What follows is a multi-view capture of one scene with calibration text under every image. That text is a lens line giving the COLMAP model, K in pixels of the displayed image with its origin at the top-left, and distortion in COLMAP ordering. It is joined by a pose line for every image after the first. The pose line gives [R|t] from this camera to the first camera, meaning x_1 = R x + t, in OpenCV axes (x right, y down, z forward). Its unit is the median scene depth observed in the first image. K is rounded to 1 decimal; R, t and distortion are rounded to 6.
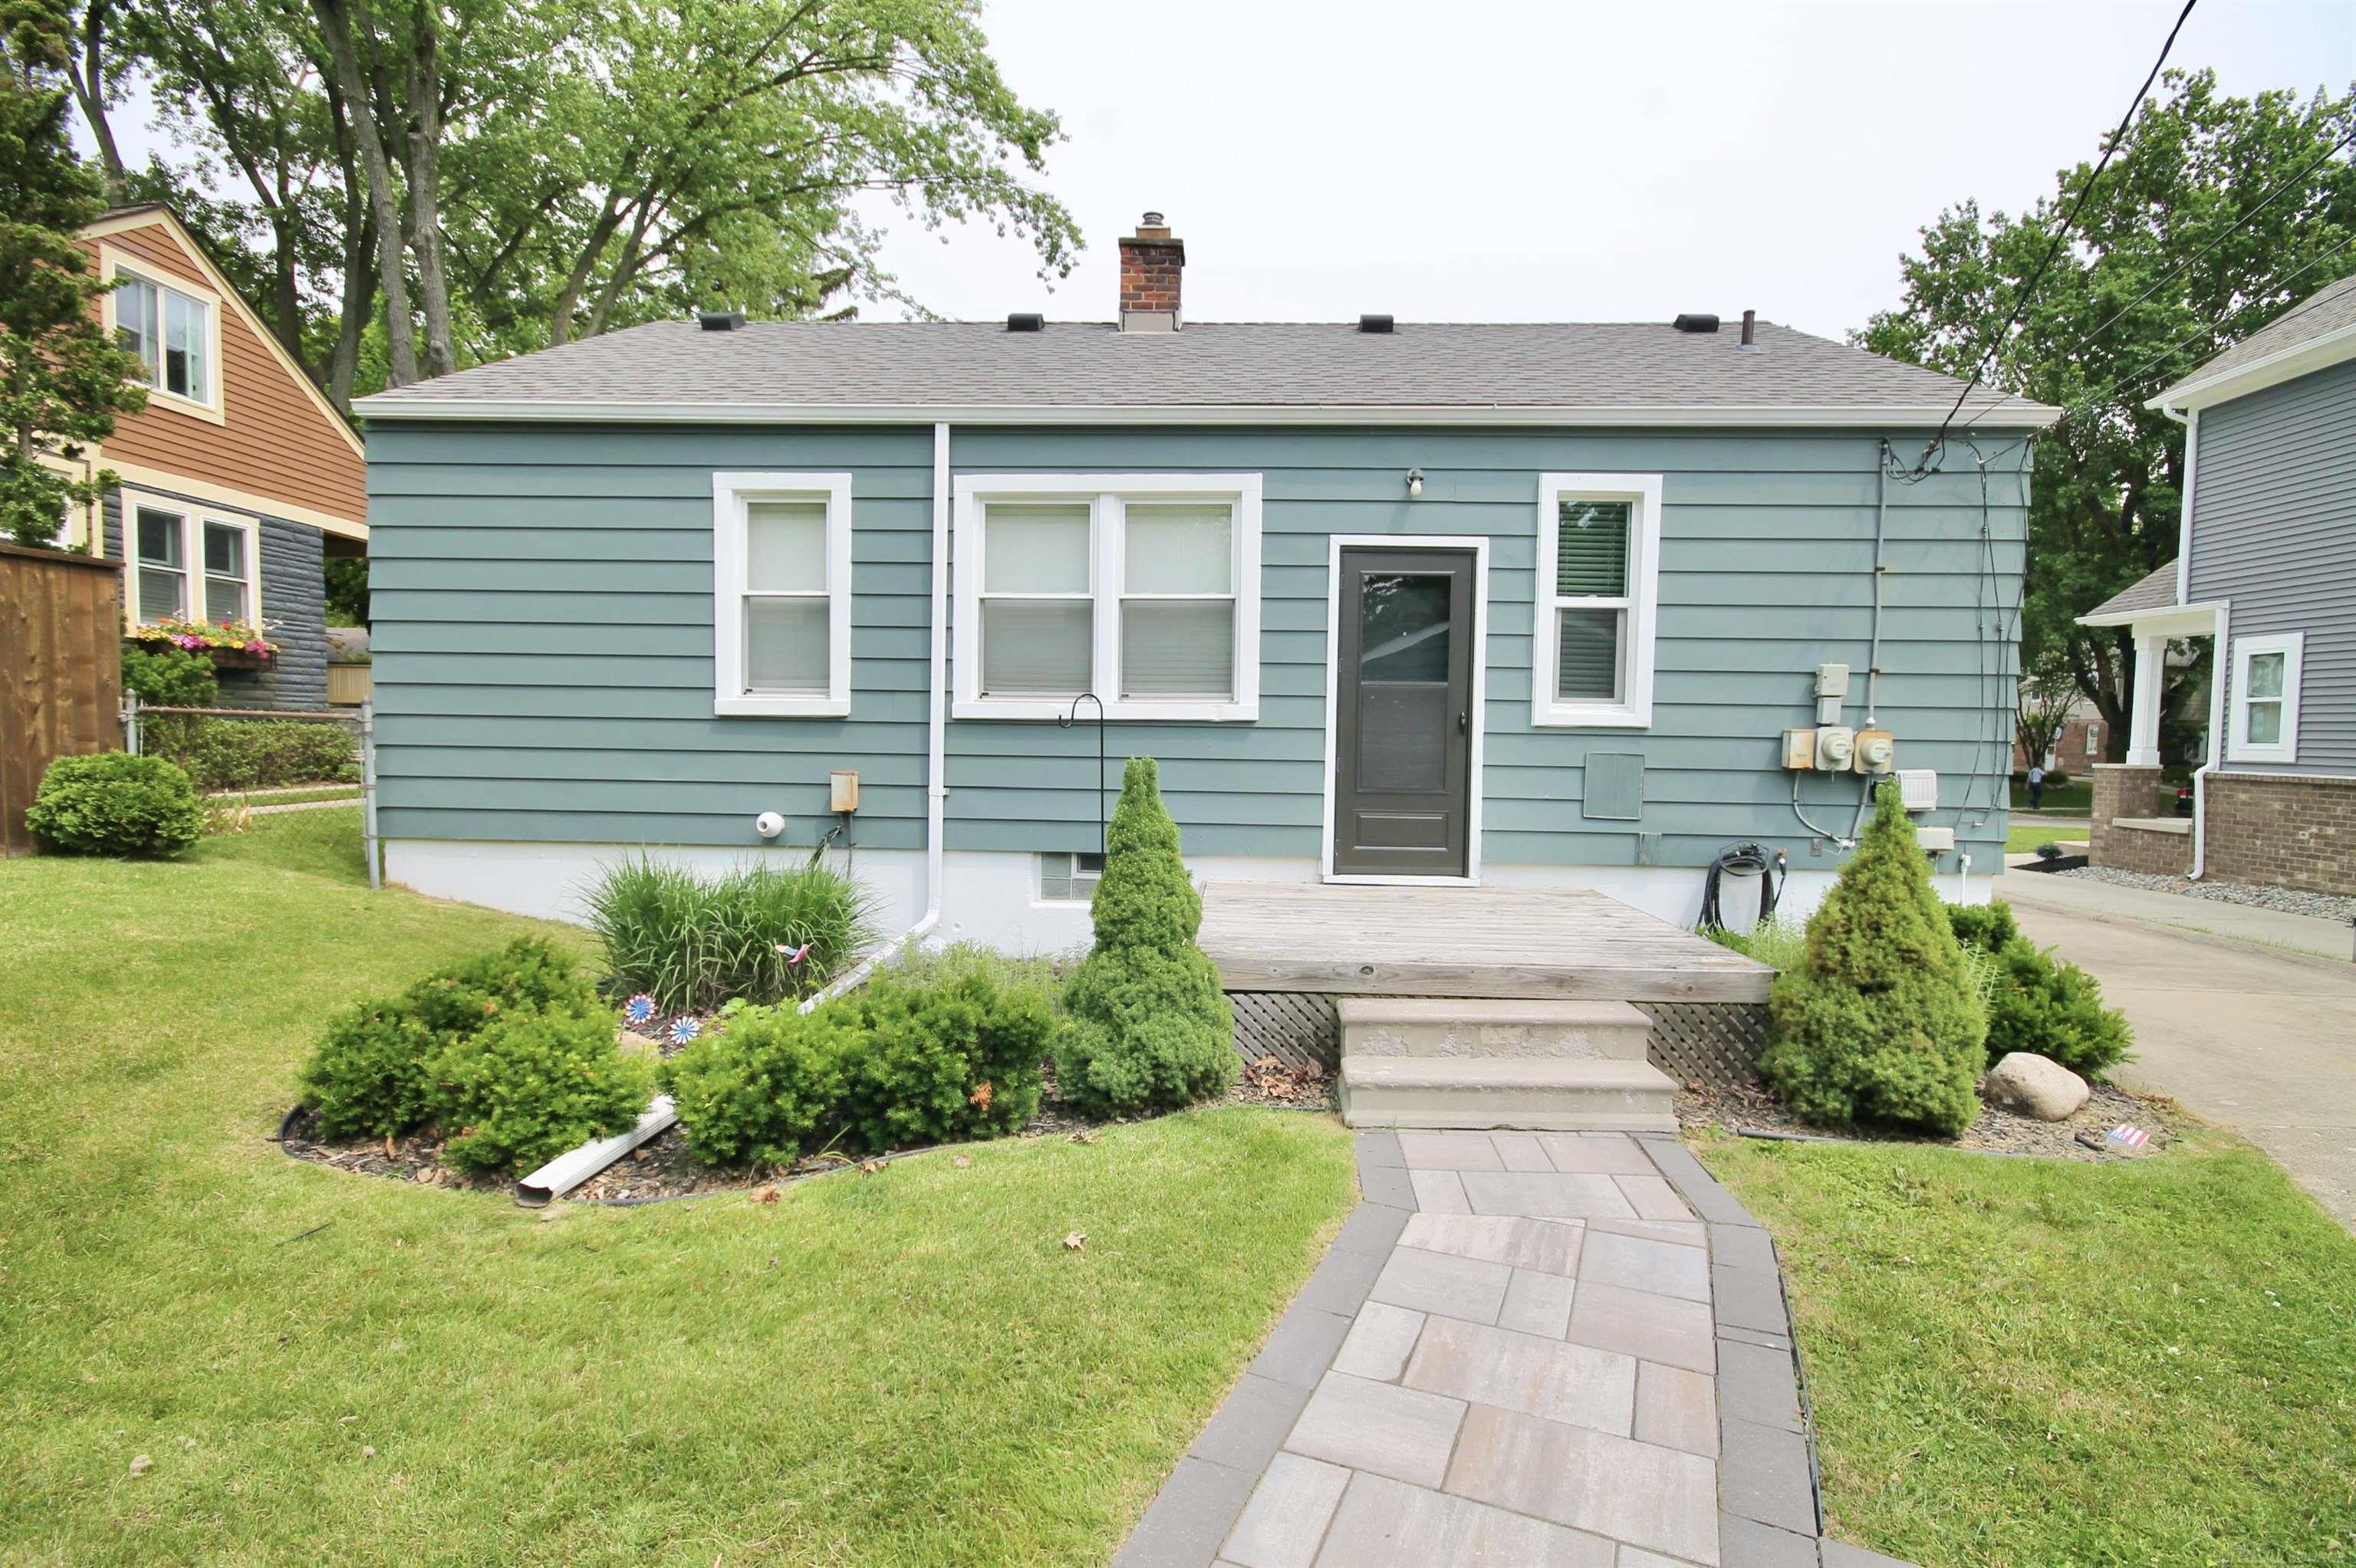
lens RADIAL K [[1050.7, 0, 1113.5], [0, 1050.7, 783.0], [0, 0, 1]] dist [0.004378, -0.008385]
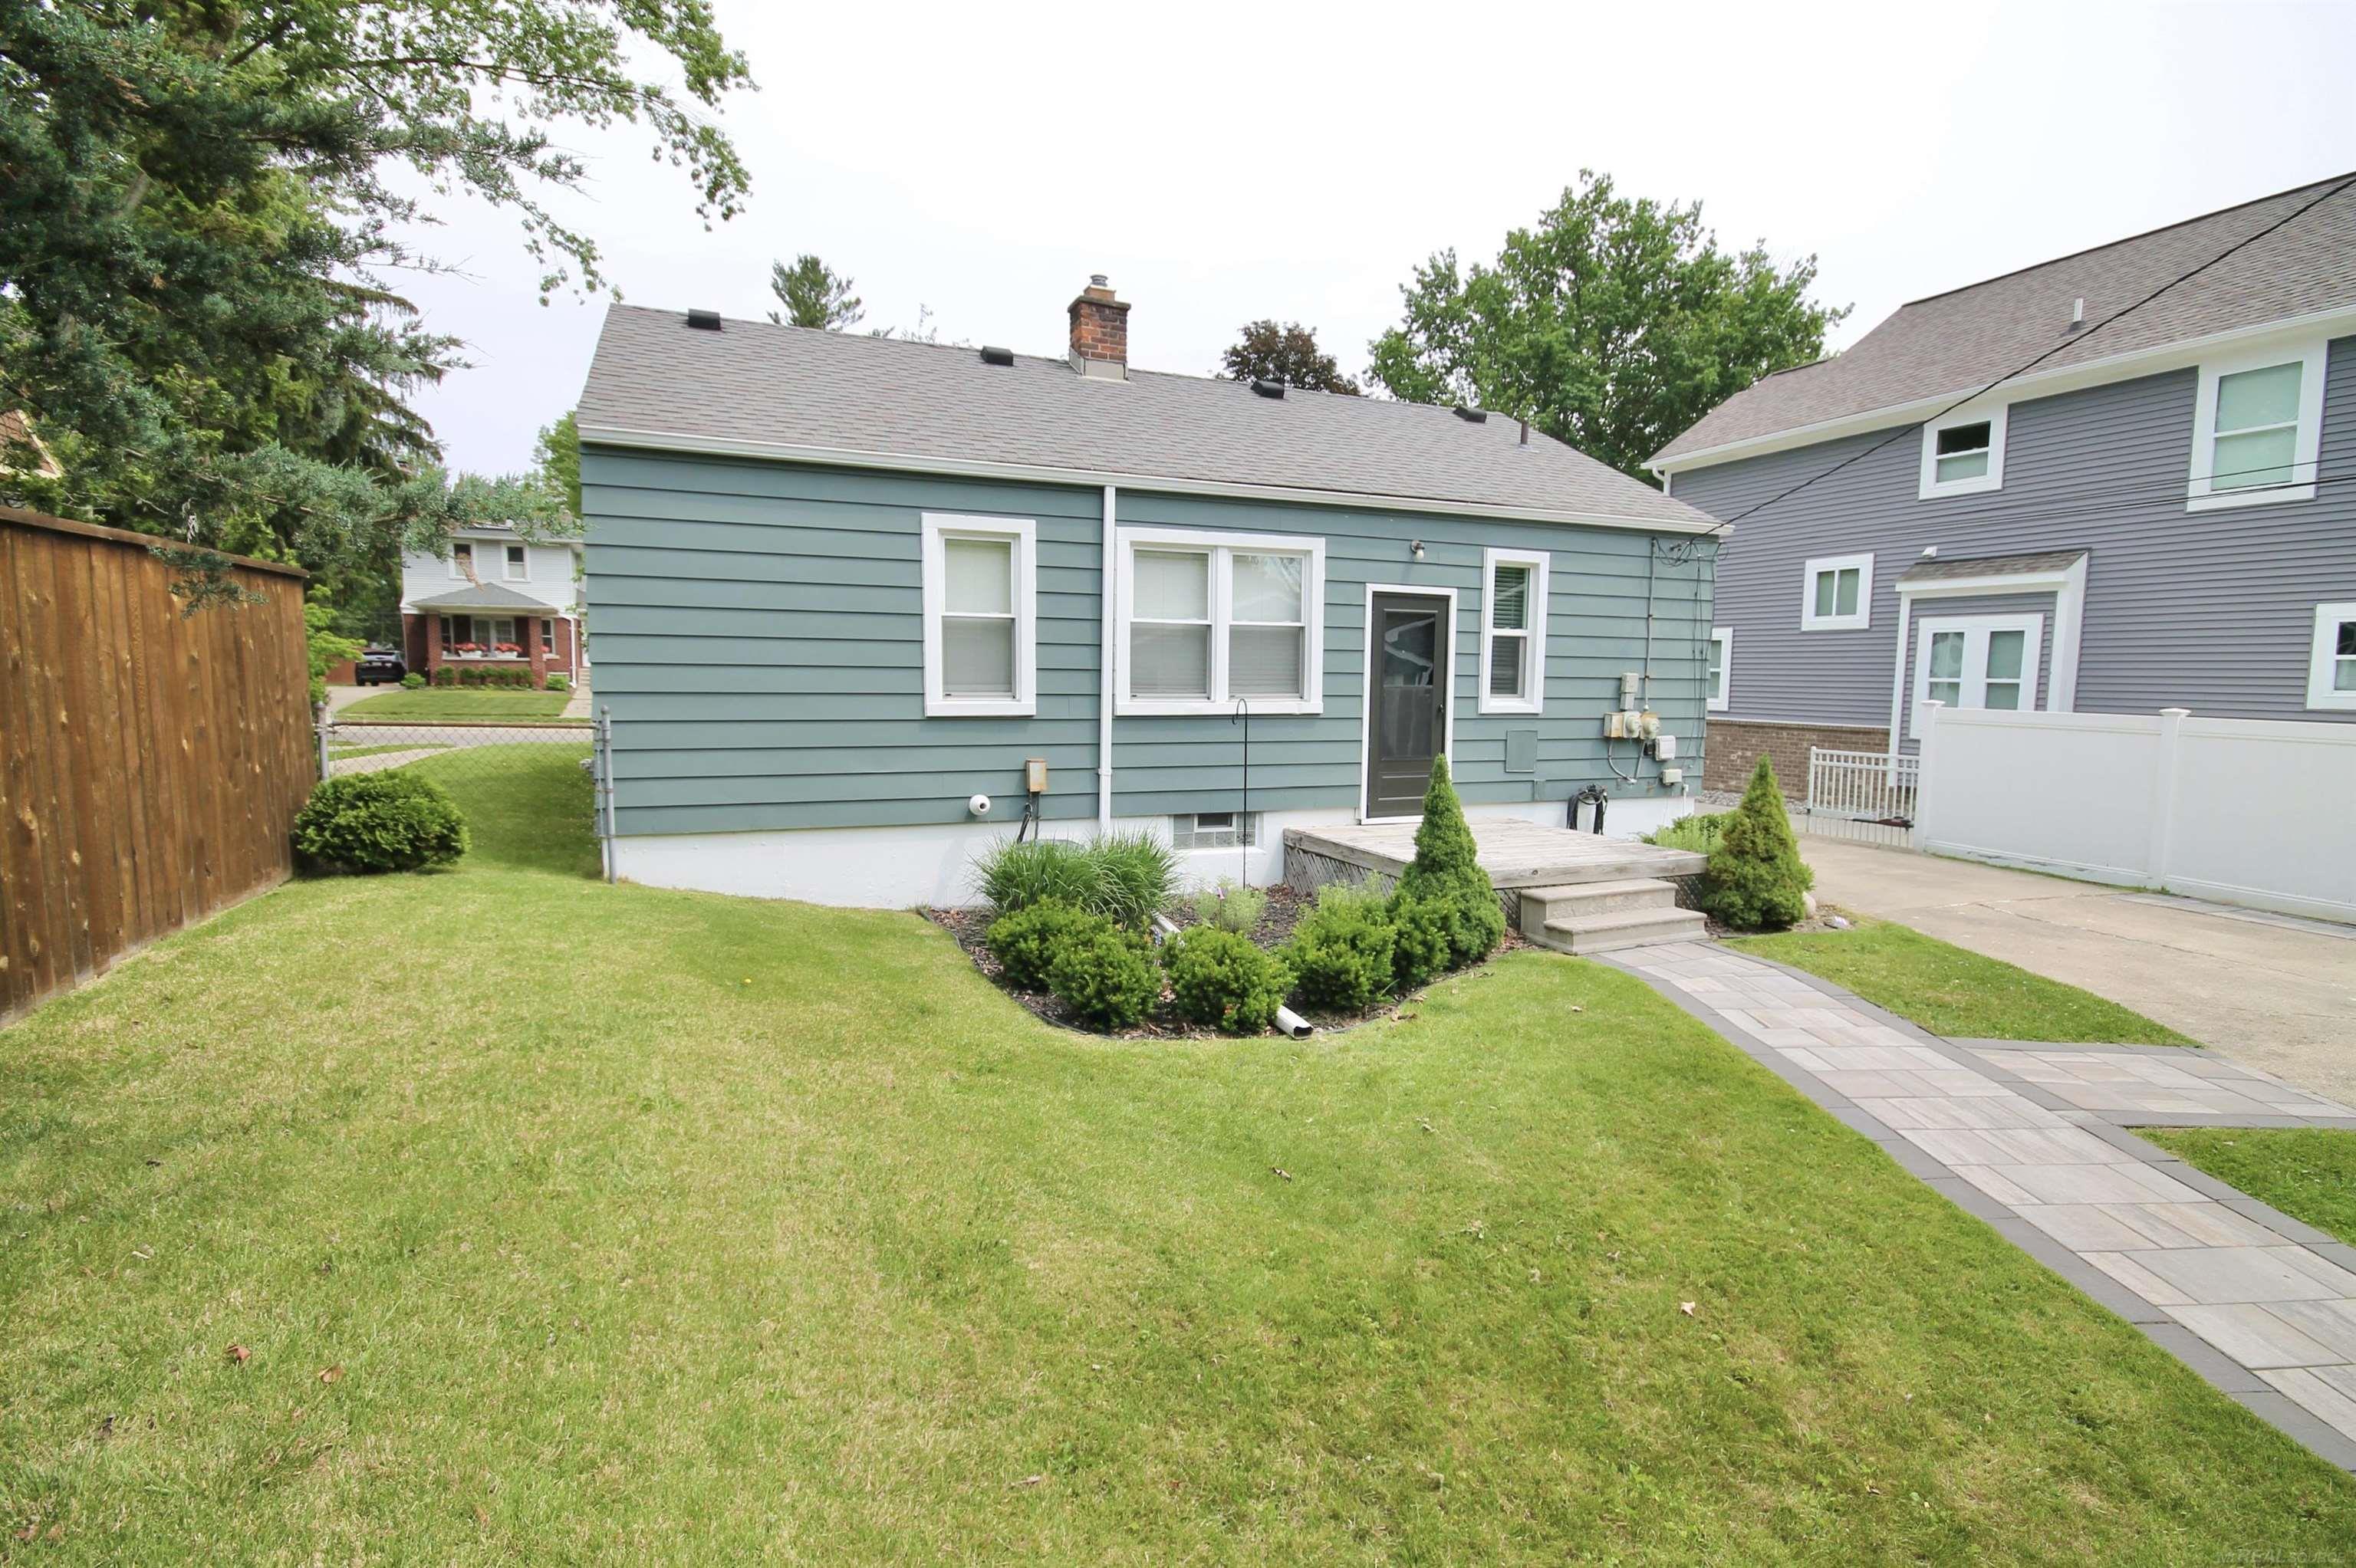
lens RADIAL K [[1050.7, 0, 1113.5], [0, 1050.7, 783.0], [0, 0, 1]] dist [0.004378, -0.008385]
pose [[0.920984, -0.045983, 0.386878, -0.665727], [0.025439, 0.997989, 0.058061, -0.054201], [-0.388769, -0.043631, 0.920301, -0.197273]]
